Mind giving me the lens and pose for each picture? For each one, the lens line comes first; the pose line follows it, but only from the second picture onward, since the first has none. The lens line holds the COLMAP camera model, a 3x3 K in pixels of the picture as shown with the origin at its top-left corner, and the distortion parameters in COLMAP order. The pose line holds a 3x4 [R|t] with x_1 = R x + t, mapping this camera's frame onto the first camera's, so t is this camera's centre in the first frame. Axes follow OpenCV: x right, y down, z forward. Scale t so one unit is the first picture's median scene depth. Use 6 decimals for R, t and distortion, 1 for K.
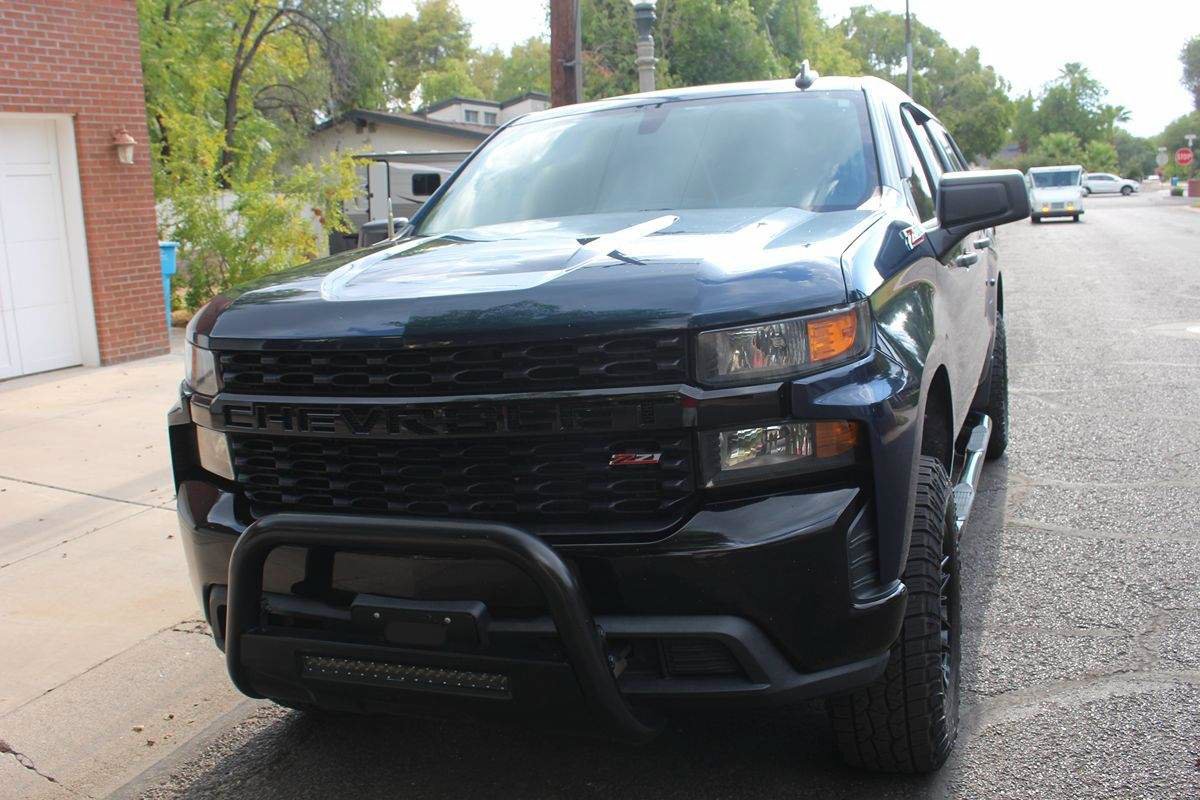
lens RADIAL K [[1168.4, 0, 595.7], [0, 1168.4, 401.8], [0, 0, 1]] dist [-0.141534, 0.146093]
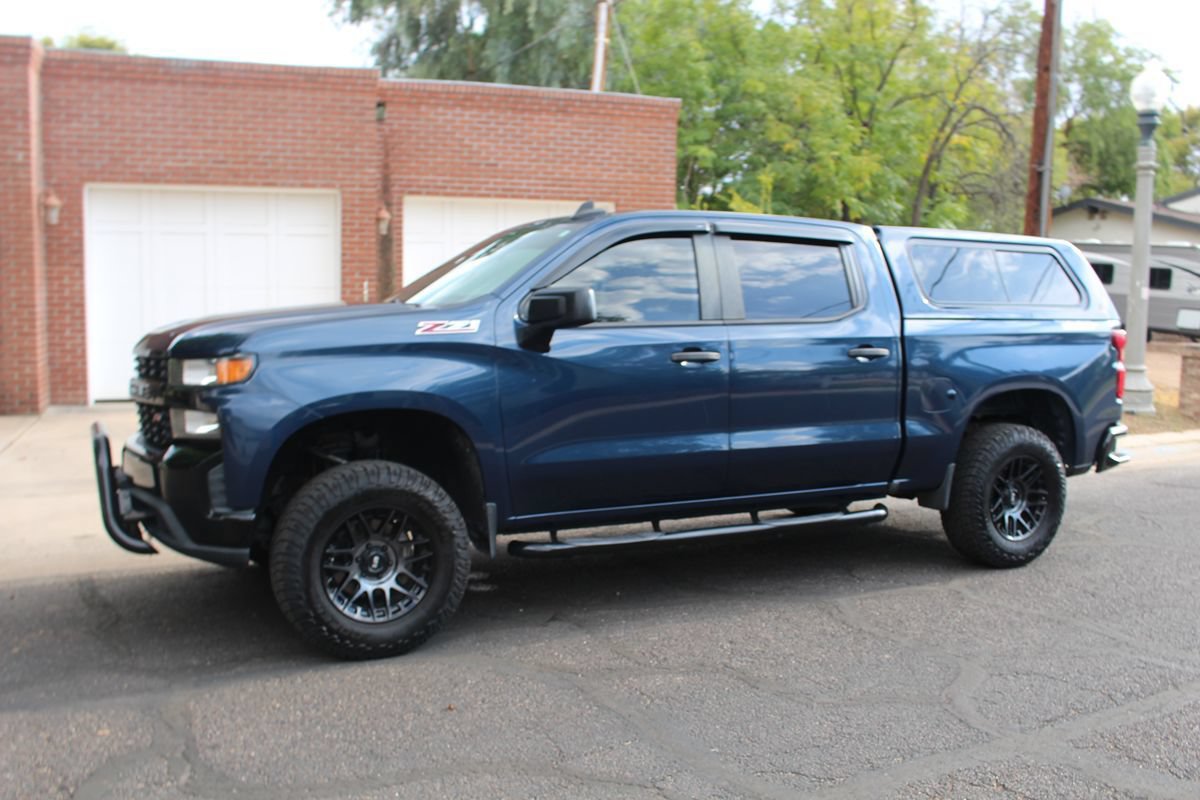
lens RADIAL K [[1103.7, 0, 600.2], [0, 1103.7, 411.8], [0, 0, 1]] dist [-0.149740, 0.141202]
pose [[0.744868, 0.141893, -0.651950, 0.399370], [-0.169281, 0.985343, 0.021048, -0.028343], [0.645381, 0.094685, 0.757970, 0.010264]]
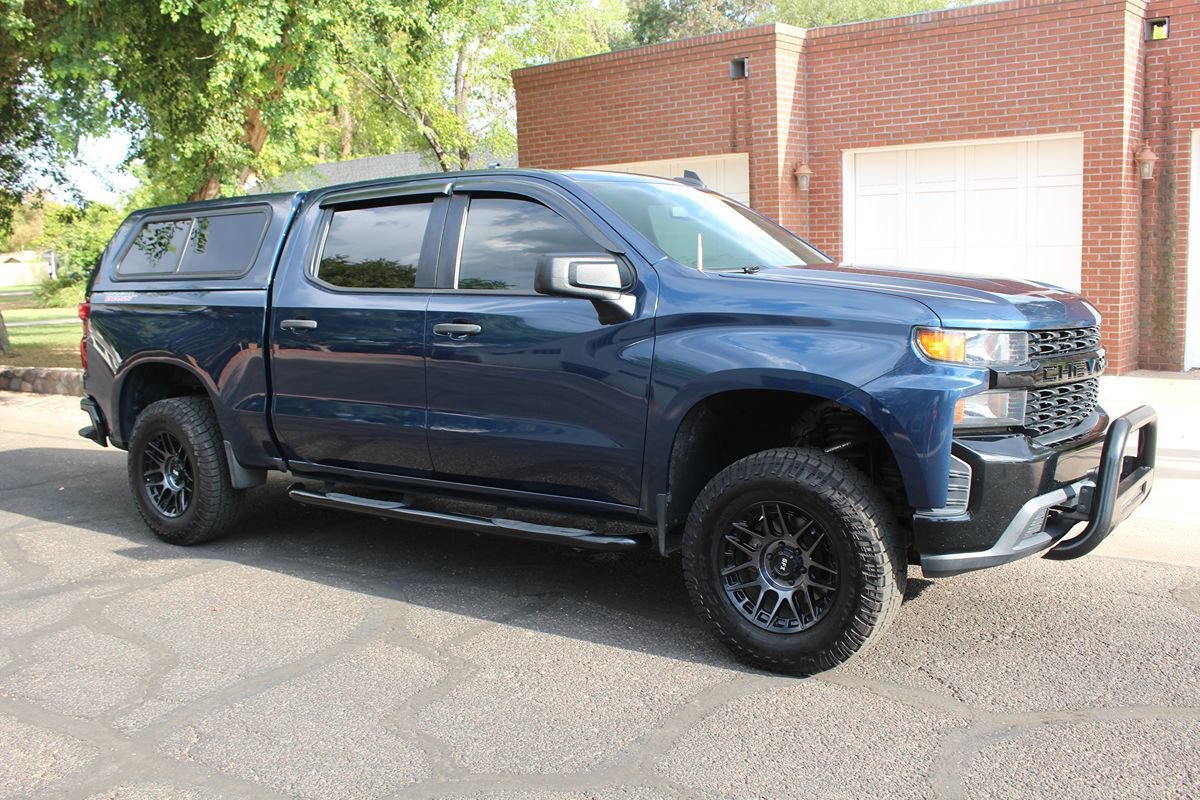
lens RADIAL K [[1138.1, 0, 596.2], [0, 1138.1, 400.5], [0, 0, 1]] dist [-0.146661, 0.142859]
pose [[-0.209450, 0.190387, -0.959105, 0.518855], [-0.130028, 0.966728, 0.220296, -0.110987], [0.969135, 0.170852, -0.177726, 0.445220]]
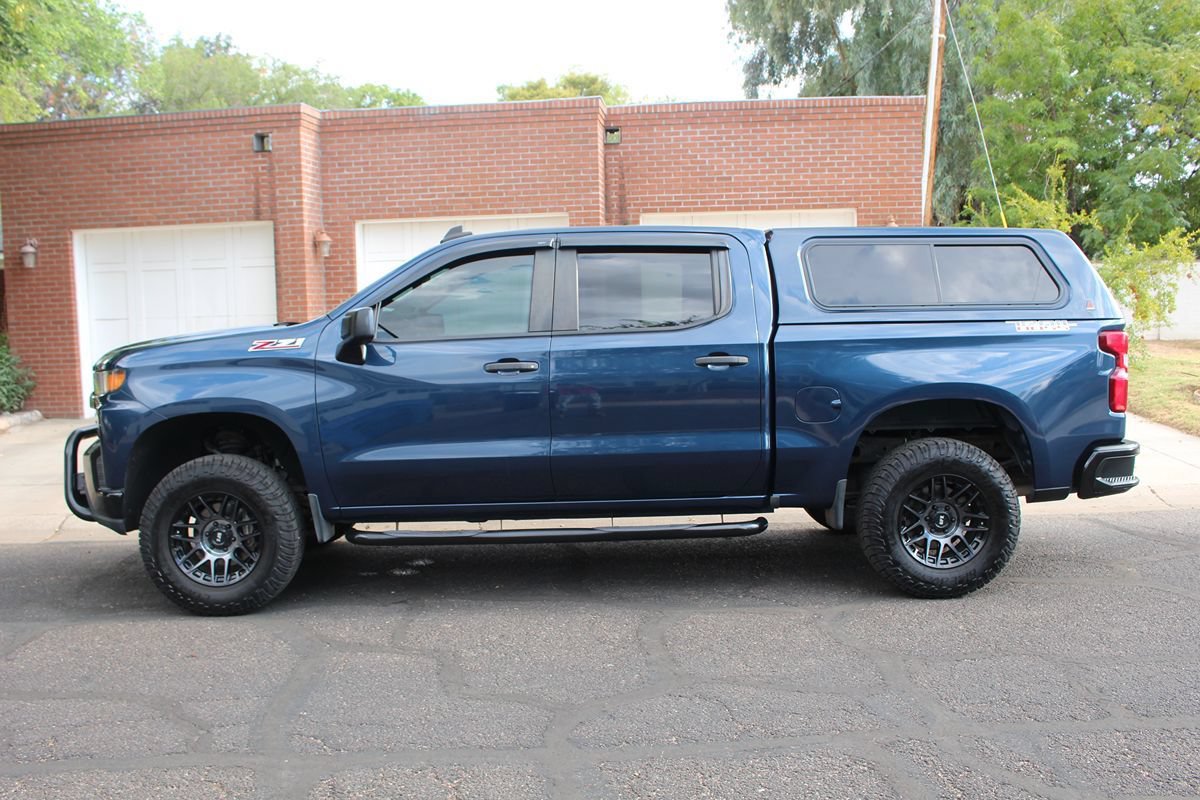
lens RADIAL K [[1103.7, 0, 600.2], [0, 1103.7, 411.8], [0, 0, 1]] dist [-0.149740, 0.141202]
pose [[0.389244, 0.142561, -0.910036, 0.587376], [-0.157742, 0.983673, 0.086626, -0.076600], [0.907528, 0.109832, 0.405377, 0.220006]]
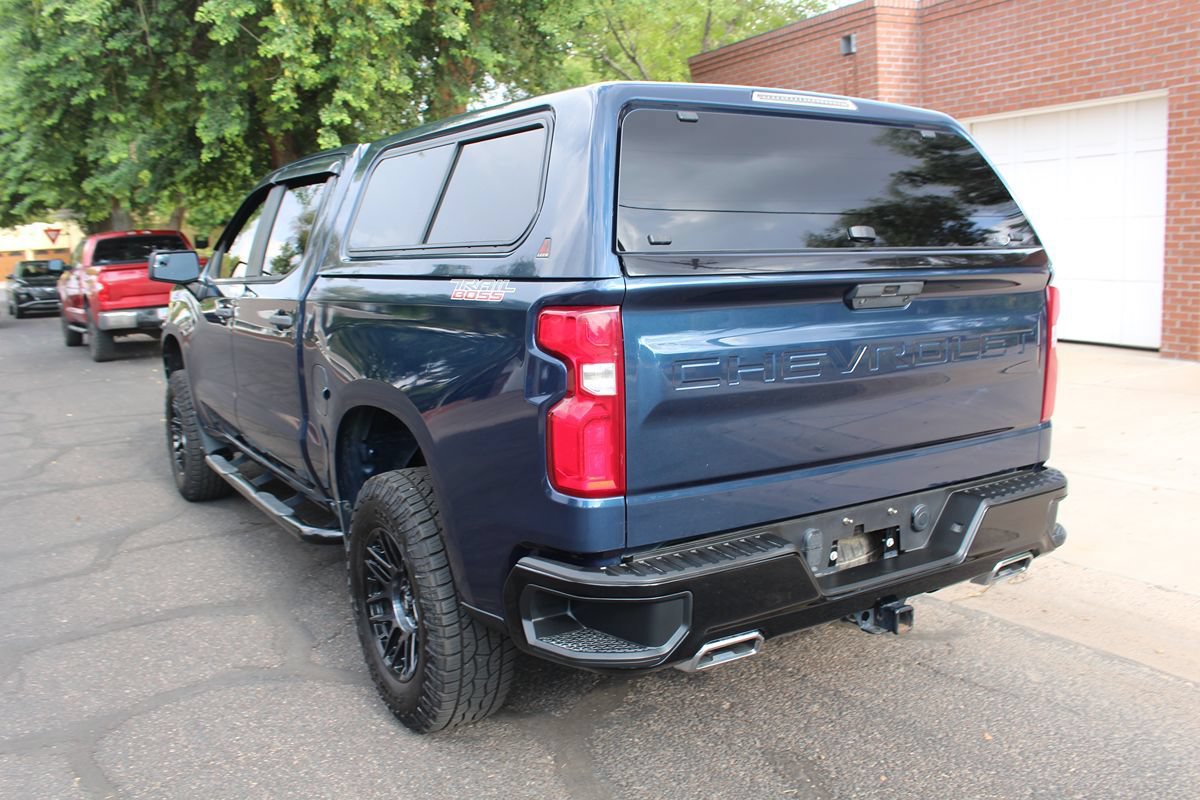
lens RADIAL K [[1044.0, 0, 599.3], [0, 1044.0, 405.9], [0, 0, 1]] dist [-0.153890, 0.131468]
pose [[-0.578467, 0.213632, -0.787234, 0.388413], [-0.065421, 0.949836, 0.305829, -0.154075], [0.813078, 0.228413, -0.535473, 0.755909]]
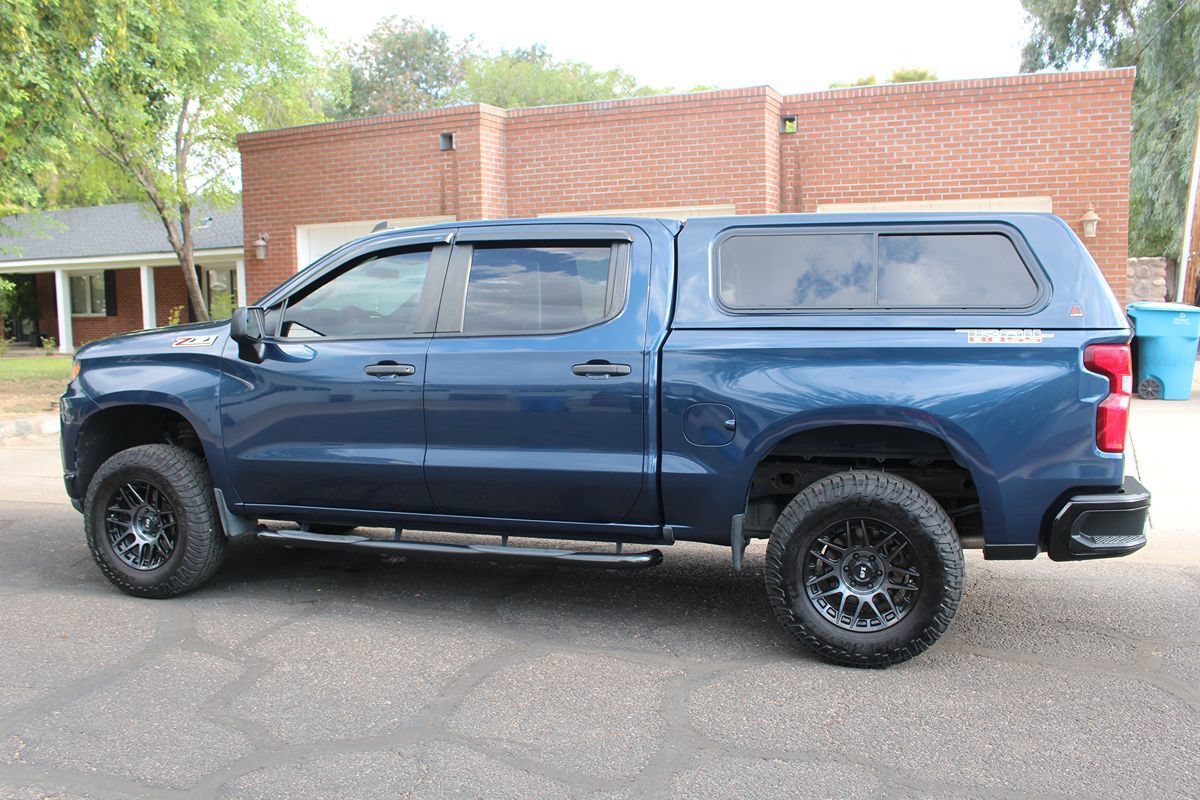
lens RADIAL K [[1036.1, 0, 602.1], [0, 1036.1, 406.4], [0, 0, 1]] dist [-0.145957, 0.119783]
pose [[0.078976, 0.164072, -0.983282, 0.560435], [-0.160581, 0.975575, 0.149888, -0.111536], [0.983858, 0.146058, 0.103394, 0.424584]]
